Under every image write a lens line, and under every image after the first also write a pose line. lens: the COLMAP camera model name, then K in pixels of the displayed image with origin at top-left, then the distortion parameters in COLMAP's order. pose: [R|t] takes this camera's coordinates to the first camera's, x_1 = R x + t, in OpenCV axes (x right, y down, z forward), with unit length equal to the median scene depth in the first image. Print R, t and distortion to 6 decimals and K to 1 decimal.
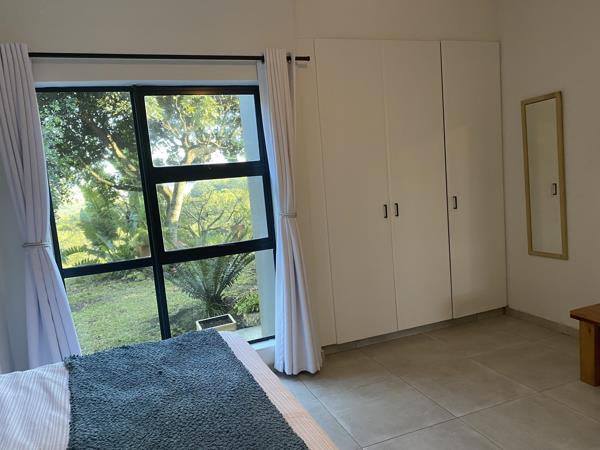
lens RADIAL K [[458.9, 0, 299.1], [0, 458.9, 225.3], [0, 0, 1]] dist [0.026147, -0.032038]
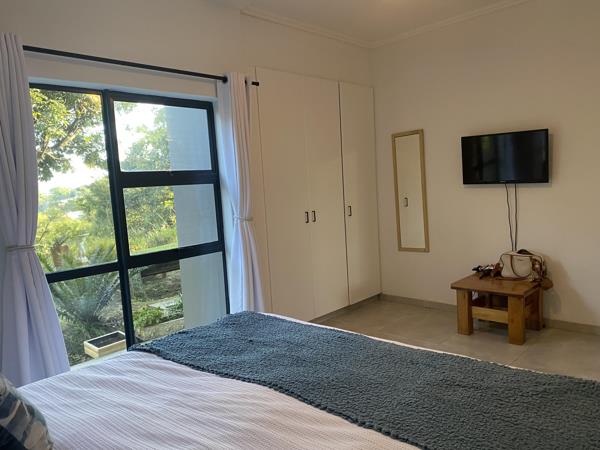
lens RADIAL K [[458.9, 0, 298.8], [0, 458.9, 224.0], [0, 0, 1]] dist [0.026147, -0.032038]
pose [[0.900393, -0.010336, 0.434954, -0.369605], [0.033121, 0.998445, -0.044836, 0.042083], [-0.433814, 0.054776, 0.899336, -0.062881]]
